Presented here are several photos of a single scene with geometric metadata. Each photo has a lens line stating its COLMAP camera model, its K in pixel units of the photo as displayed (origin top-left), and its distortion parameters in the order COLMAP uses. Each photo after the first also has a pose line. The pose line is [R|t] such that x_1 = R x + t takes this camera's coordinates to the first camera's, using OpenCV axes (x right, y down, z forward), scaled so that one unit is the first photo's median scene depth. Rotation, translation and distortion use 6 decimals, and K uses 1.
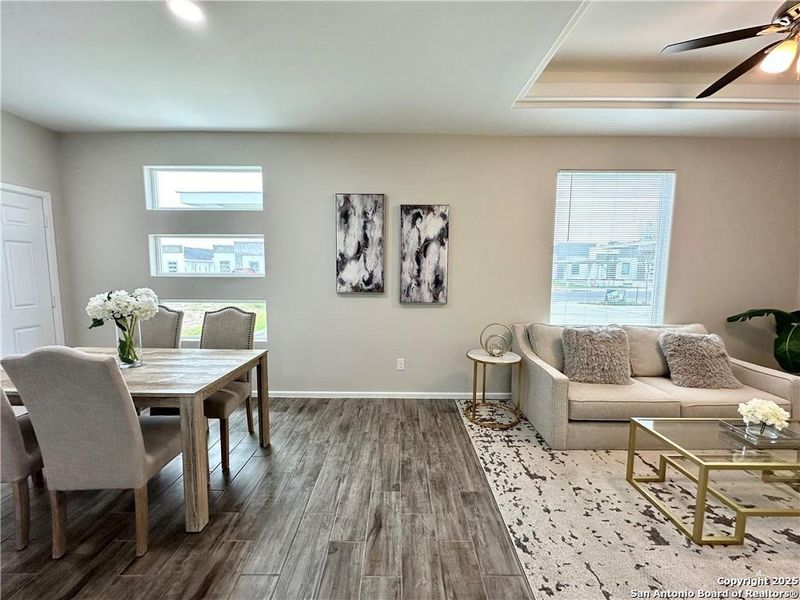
lens RADIAL K [[317.2, 0, 396.9], [0, 317.2, 299.0], [0, 0, 1]] dist [-0.011312, 0.001284]
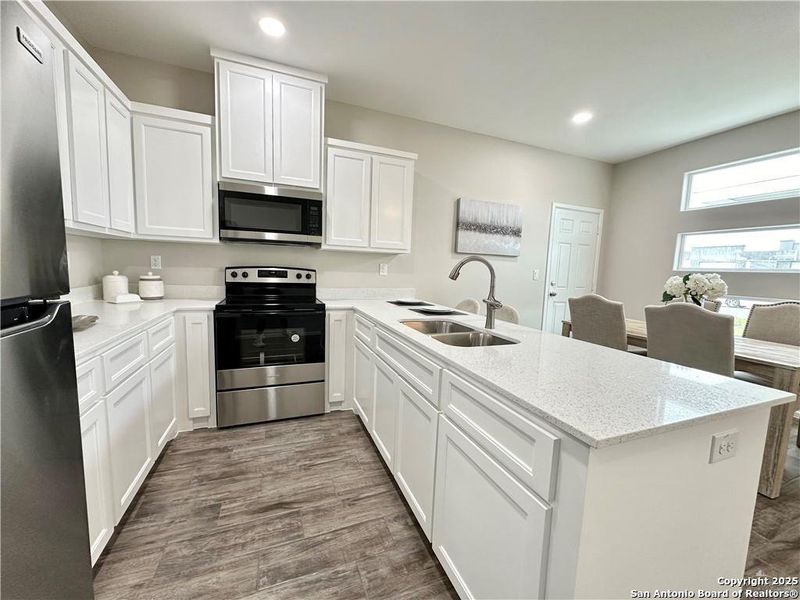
lens RADIAL K [[317.2, 0, 402.1], [0, 317.2, 299.2], [0, 0, 1]] dist [-0.011312, 0.001284]
pose [[0.374534, 0.096271, -0.922202, -0.095677], [-0.117681, 0.991488, 0.055710, 0.083541], [0.919715, 0.087660, 0.382675, -0.325256]]
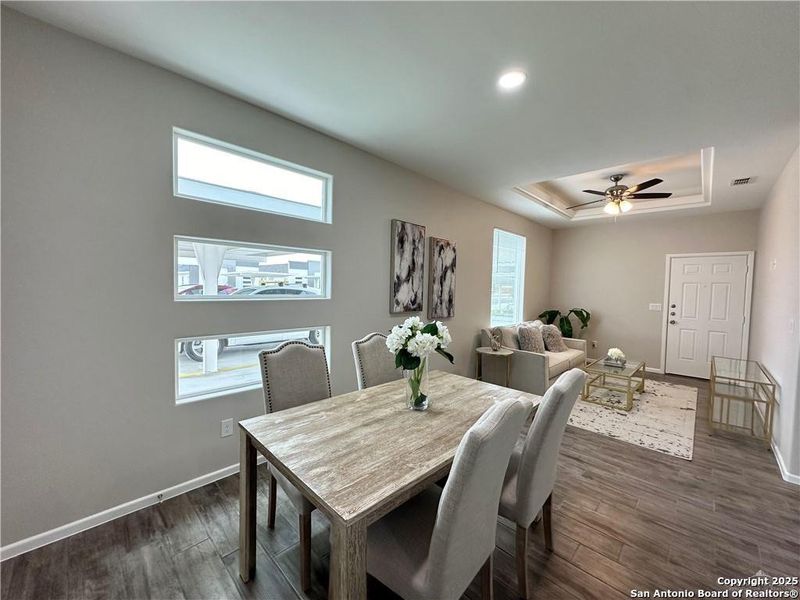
lens RADIAL K [[317.2, 0, 399.9], [0, 317.2, 297.5], [0, 0, 1]] dist [-0.011312, 0.001284]
pose [[0.700789, -0.015076, 0.713210, -0.934517], [0.046010, 0.998650, -0.024099, -0.045427], [-0.711884, 0.049703, 0.700536, 0.255615]]
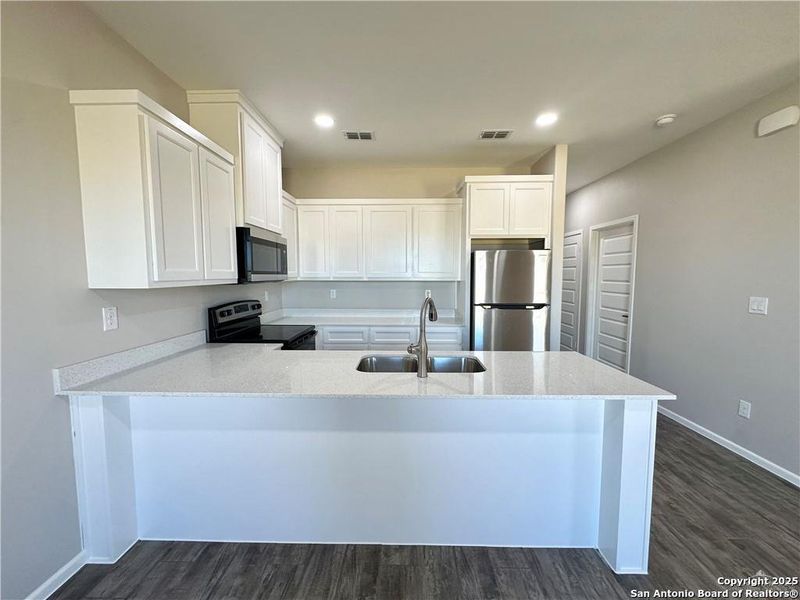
lens RADIAL K [[317.2, 0, 399.0], [0, 317.2, 297.3], [0, 0, 1]] dist [-0.011312, 0.001284]
pose [[0.999214, -0.033100, -0.021820, -0.587055], [0.032548, 0.999153, -0.025173, 0.109561], [0.022634, 0.024443, 0.999445, -1.196684]]
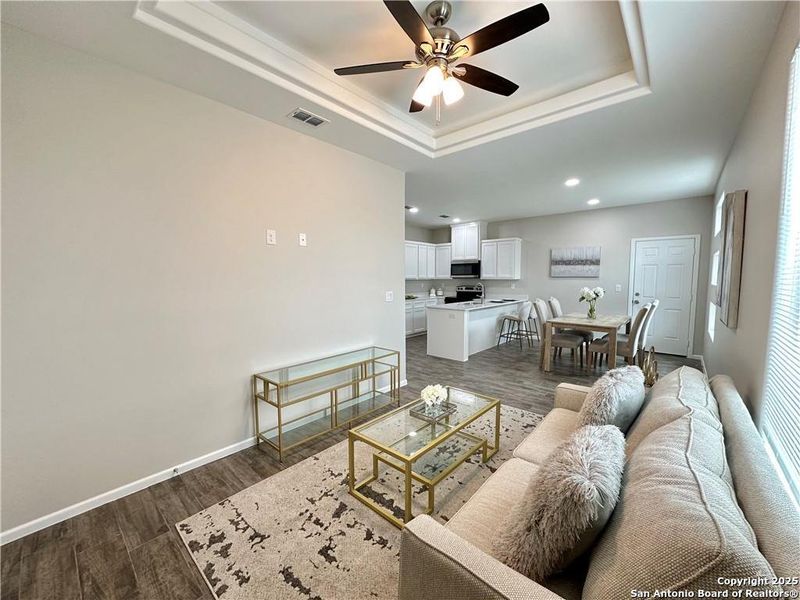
lens RADIAL K [[317.2, 0, 400.1], [0, 317.2, 301.6], [0, 0, 1]] dist [-0.011312, 0.001284]
pose [[-0.663861, 0.057162, -0.745668, 1.208050], [-0.065792, 0.988745, 0.134370, -0.094102], [0.744956, 0.138262, -0.652628, 0.925572]]
